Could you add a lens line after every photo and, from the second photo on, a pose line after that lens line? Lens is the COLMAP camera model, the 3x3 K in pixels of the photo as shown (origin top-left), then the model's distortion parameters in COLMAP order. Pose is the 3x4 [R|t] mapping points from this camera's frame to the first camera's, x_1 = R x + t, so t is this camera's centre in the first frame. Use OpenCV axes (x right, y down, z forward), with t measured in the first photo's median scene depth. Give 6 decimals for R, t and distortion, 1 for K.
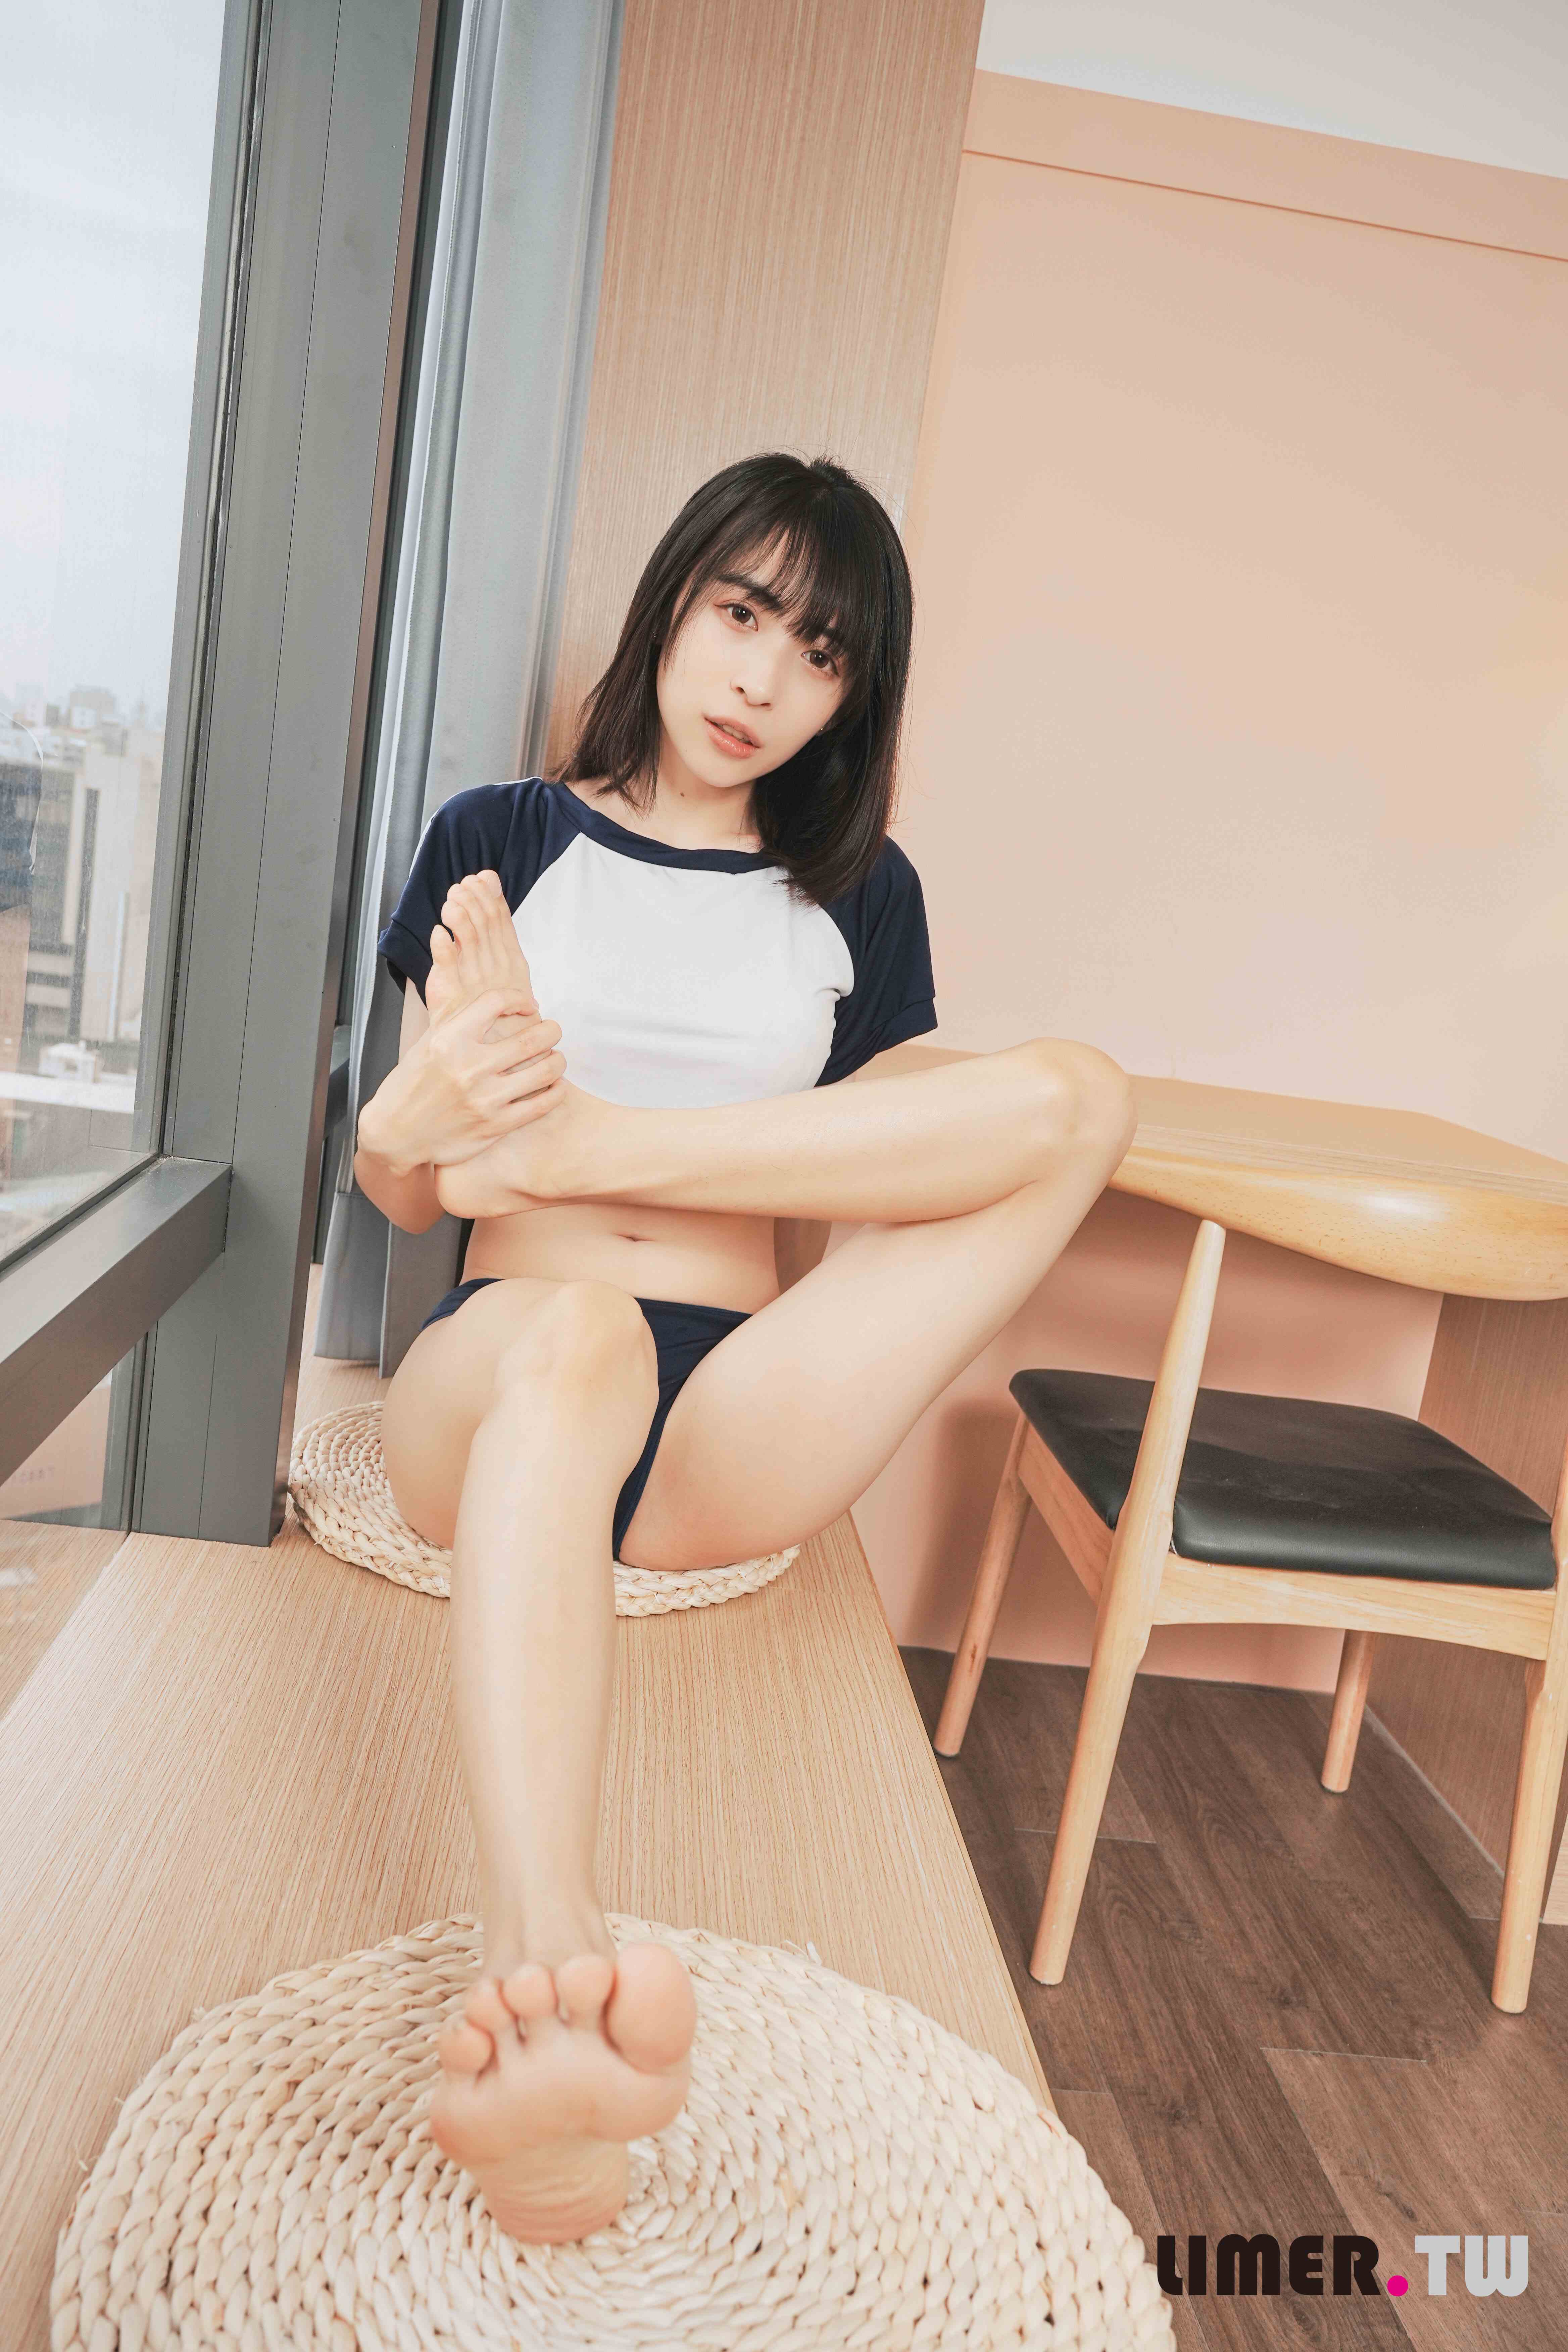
lens RADIAL K [[1899.8, 0, 799.3], [0, 1899.8, 1172.1], [0, 0, 1]] dist [0.005515, -0.005756]
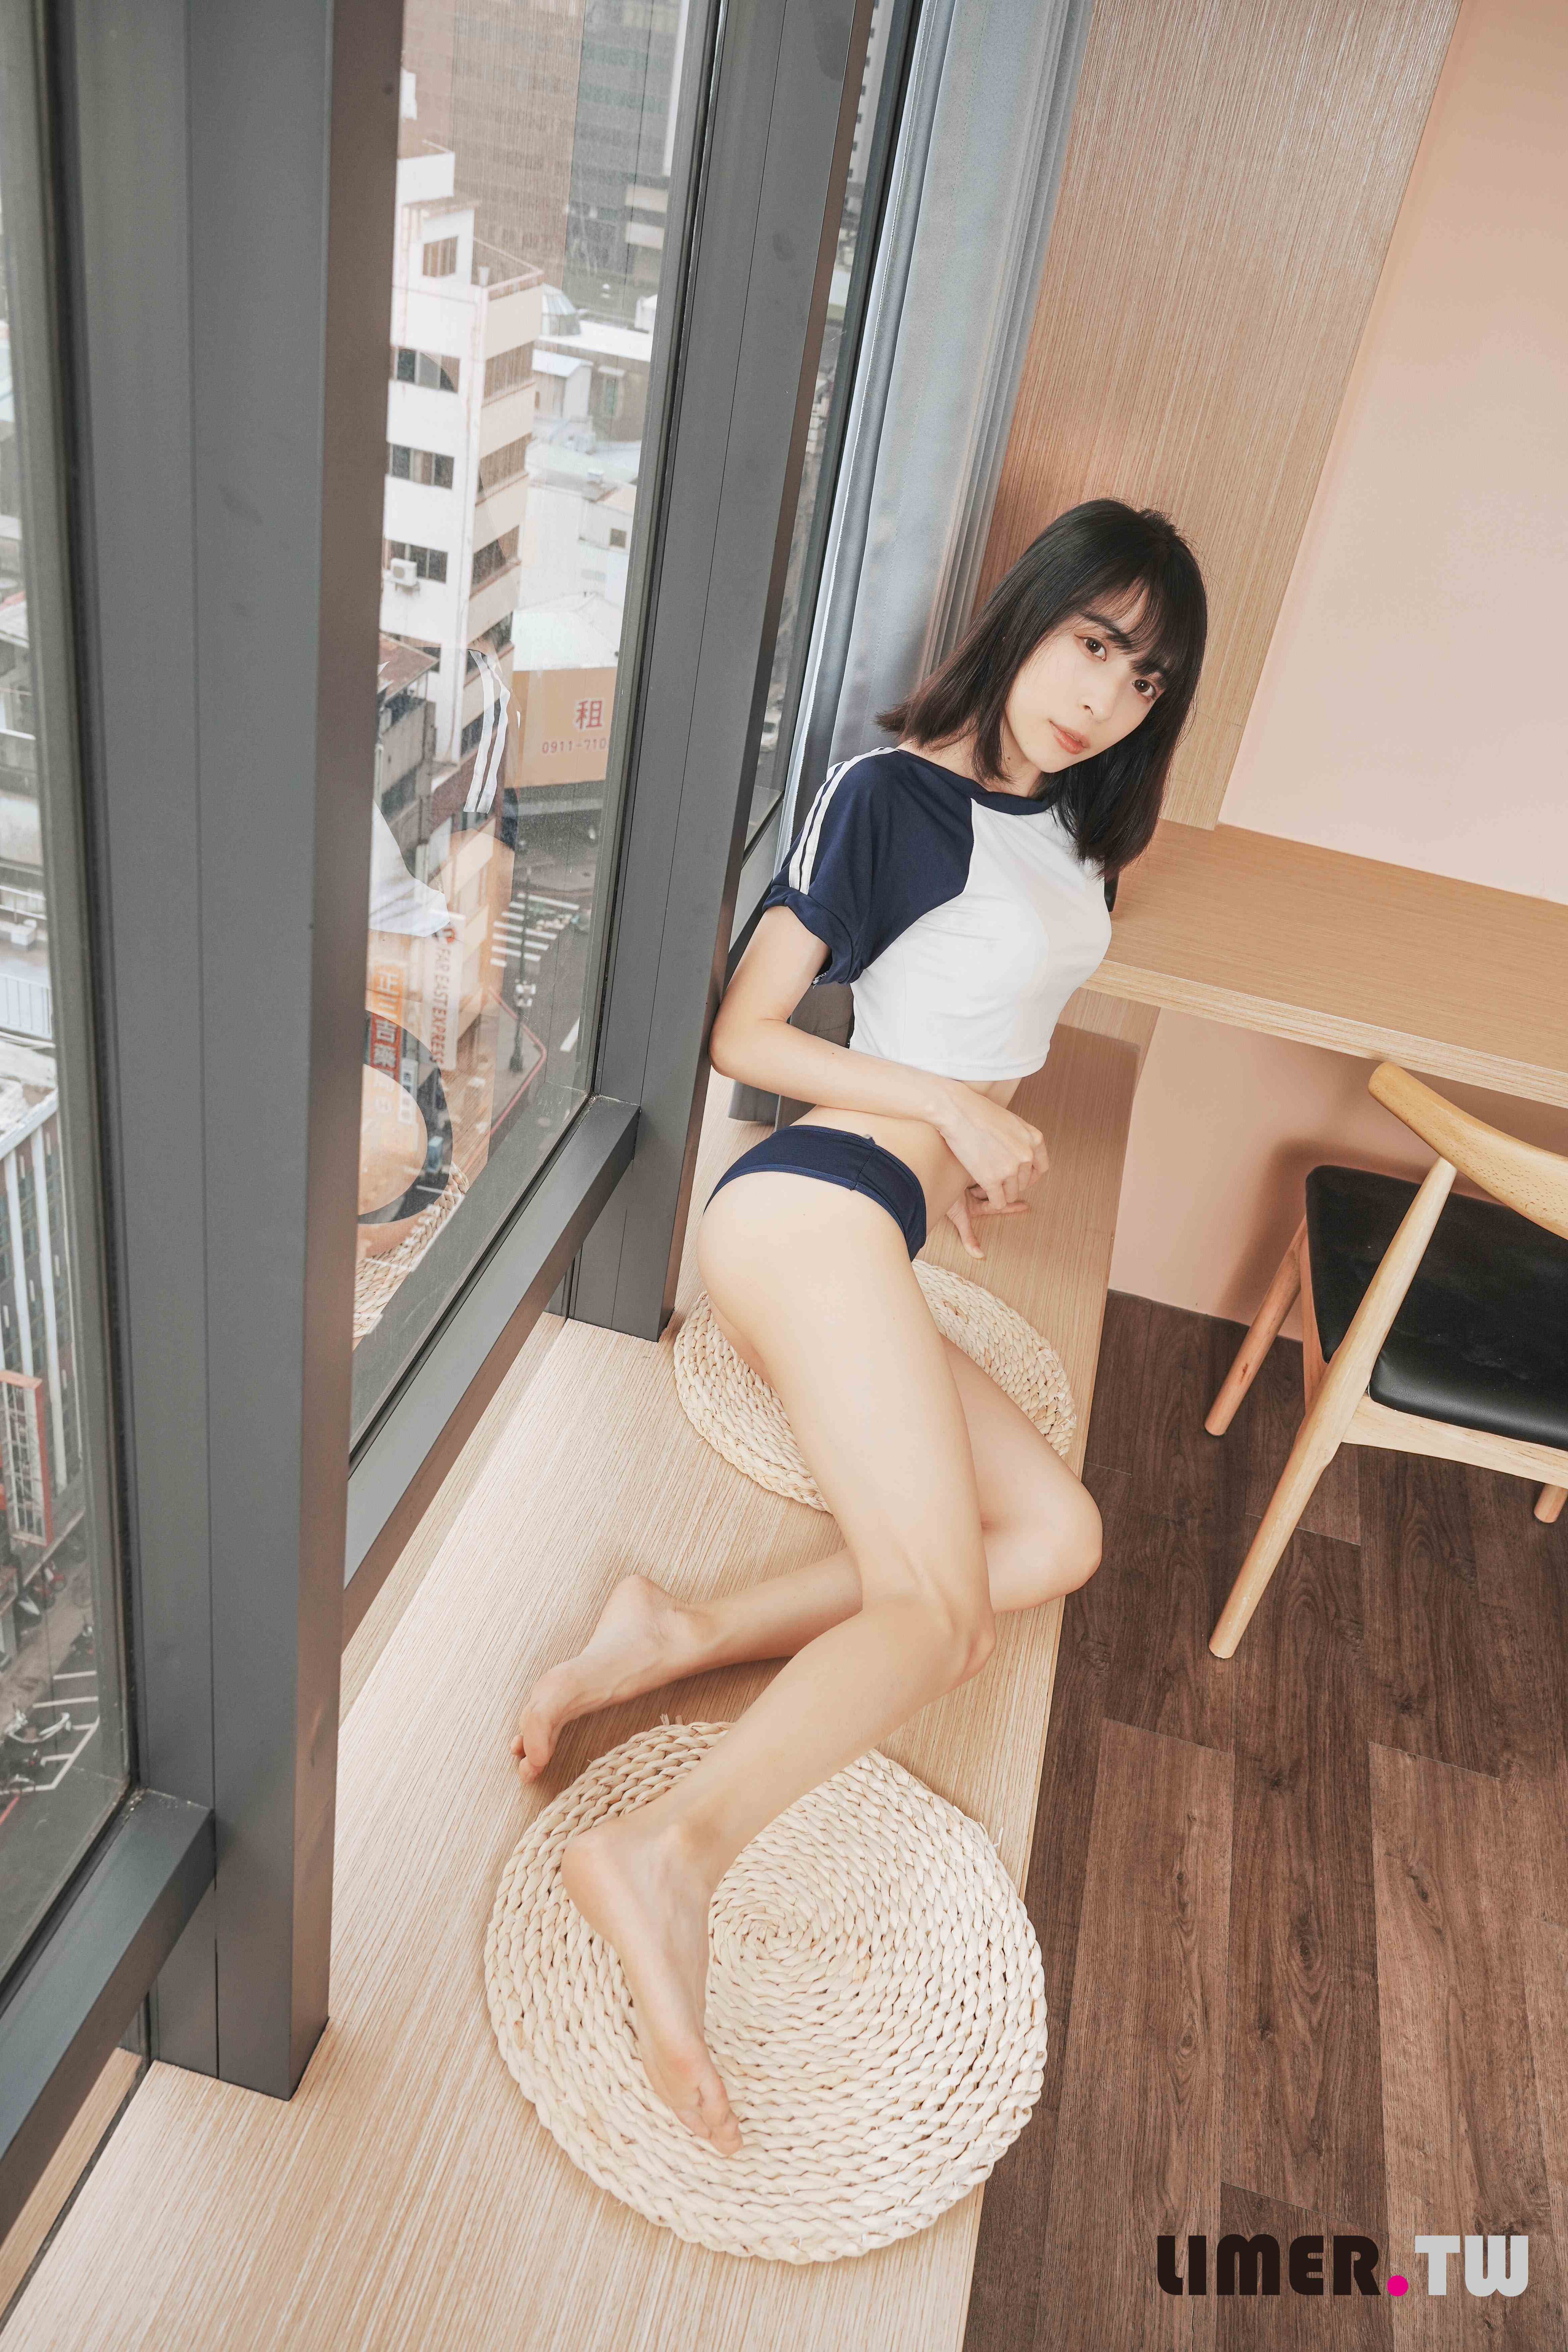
lens RADIAL K [[1899.8, 0, 799.3], [0, 1899.8, 1172.1], [0, 0, 1]] dist [0.005515, -0.005756]
pose [[0.953218, 0.170832, -0.249385, 0.129768], [-0.072293, 0.929890, 0.360663, -0.361992], [0.293513, -0.325762, 0.898738, -0.177795]]
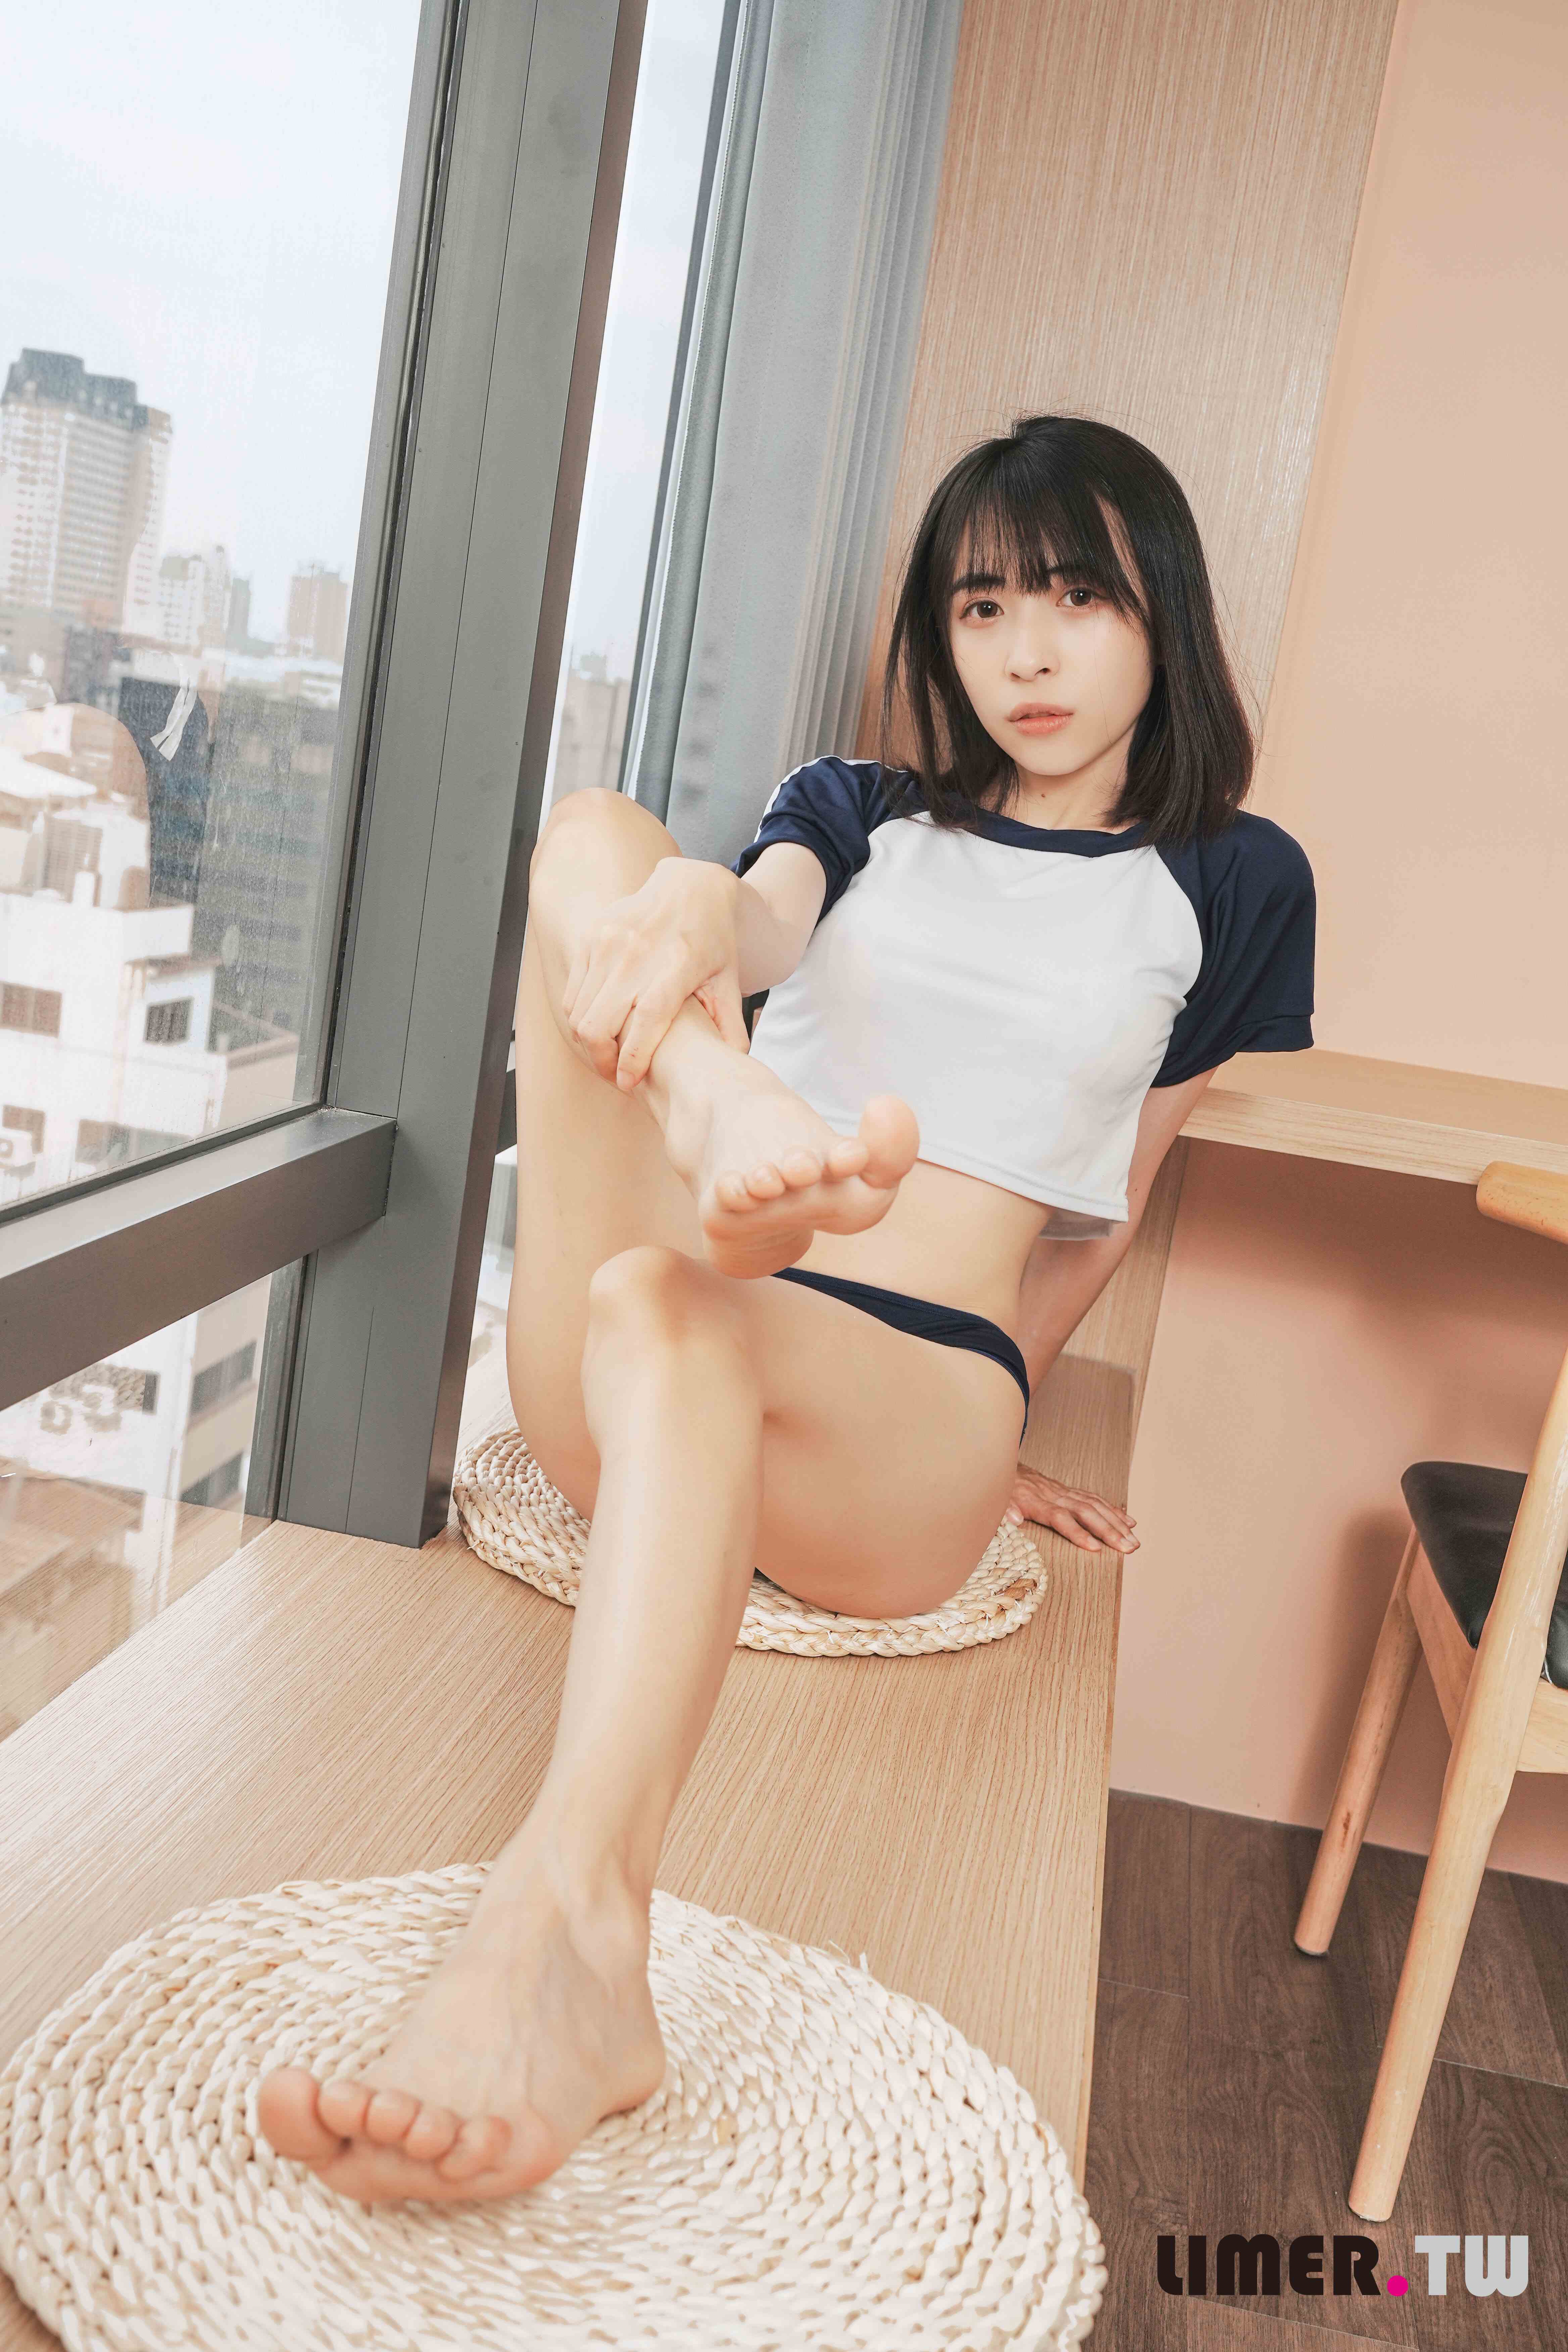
lens RADIAL K [[2592.9, 0, 784.0], [0, 2592.9, 1176.0], [0, 0, 1]] dist [-0.010445, 0.028959]
pose [[0.971154, 0.040866, -0.234925, 0.135956], [-0.049331, 0.998324, -0.030268, 0.039854], [0.233294, 0.040983, 0.971542, -0.128018]]
